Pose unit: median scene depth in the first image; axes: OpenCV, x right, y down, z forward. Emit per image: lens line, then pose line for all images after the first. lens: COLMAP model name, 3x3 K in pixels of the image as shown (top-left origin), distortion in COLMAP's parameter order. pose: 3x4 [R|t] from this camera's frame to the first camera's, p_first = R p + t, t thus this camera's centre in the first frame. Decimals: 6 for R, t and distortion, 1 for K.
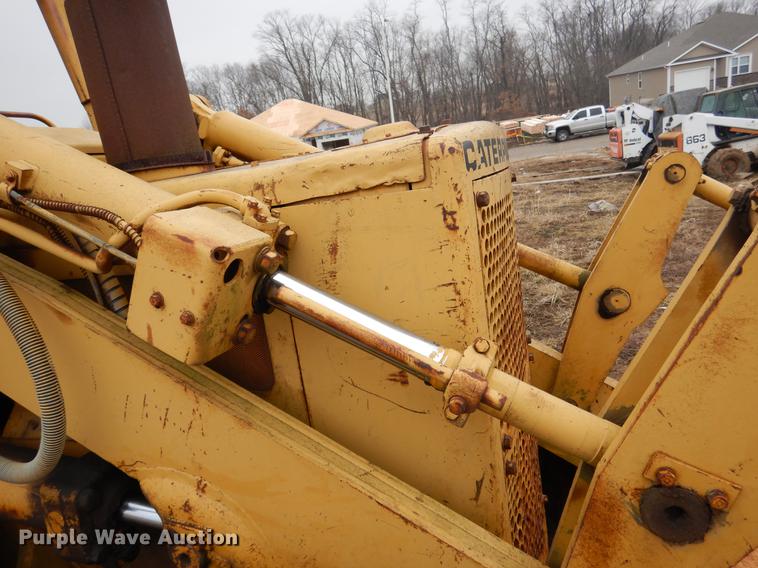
lens RADIAL K [[543.0, 0, 377.8], [0, 543.0, 281.7], [0, 0, 1]] dist [0.008460, 0.001855]
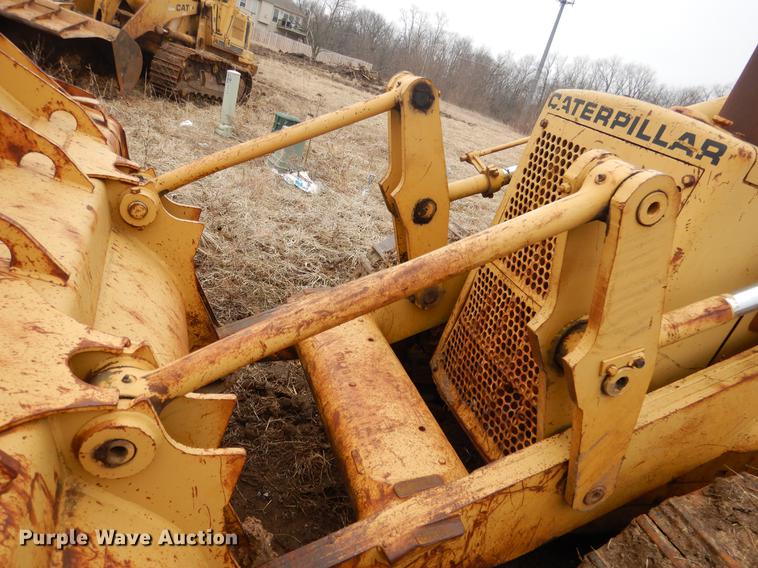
lens RADIAL K [[543.0, 0, 377.8], [0, 543.0, 281.7], [0, 0, 1]] dist [0.008460, 0.001855]
pose [[-0.767855, 0.147087, -0.623510, 0.046654], [-0.332214, 0.740763, 0.583870, -0.016127], [0.547753, 0.655466, -0.519934, 0.049784]]
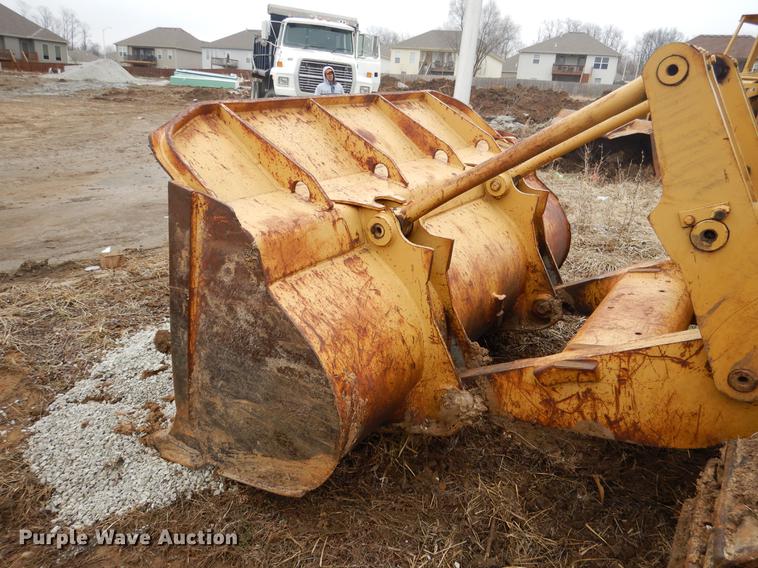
lens RADIAL K [[541.6, 0, 374.5], [0, 541.6, 282.5], [0, 0, 1]] dist [0.010358, -0.002243]
pose [[-0.958931, -0.011414, 0.283411, 0.029545], [0.146871, 0.834823, 0.530566, -0.017553], [-0.242653, 0.550401, -0.798861, 0.077843]]
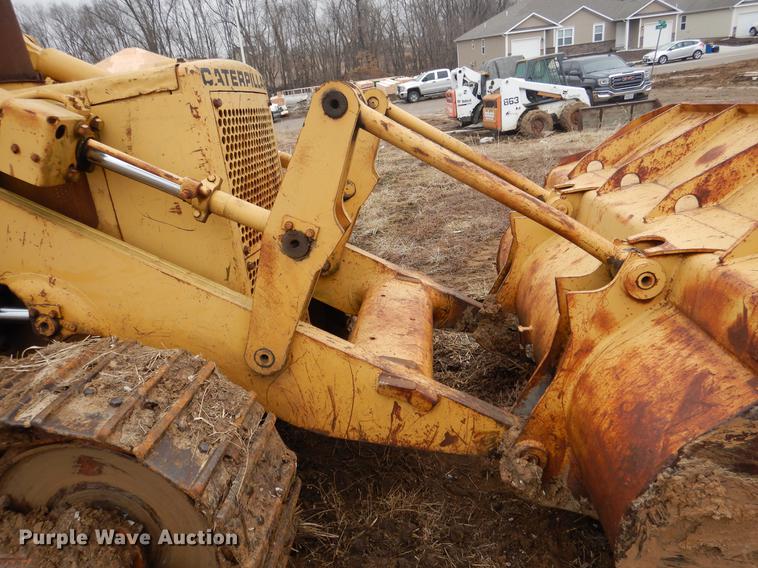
lens RADIAL K [[541.6, 0, 374.5], [0, 541.6, 282.5], [0, 0, 1]] dist [0.010358, -0.002243]
pose [[0.971564, -0.050417, 0.231346, 0.006144], [0.033895, 0.996619, 0.074847, 0.007642], [-0.234338, -0.064877, 0.969988, -0.020914]]
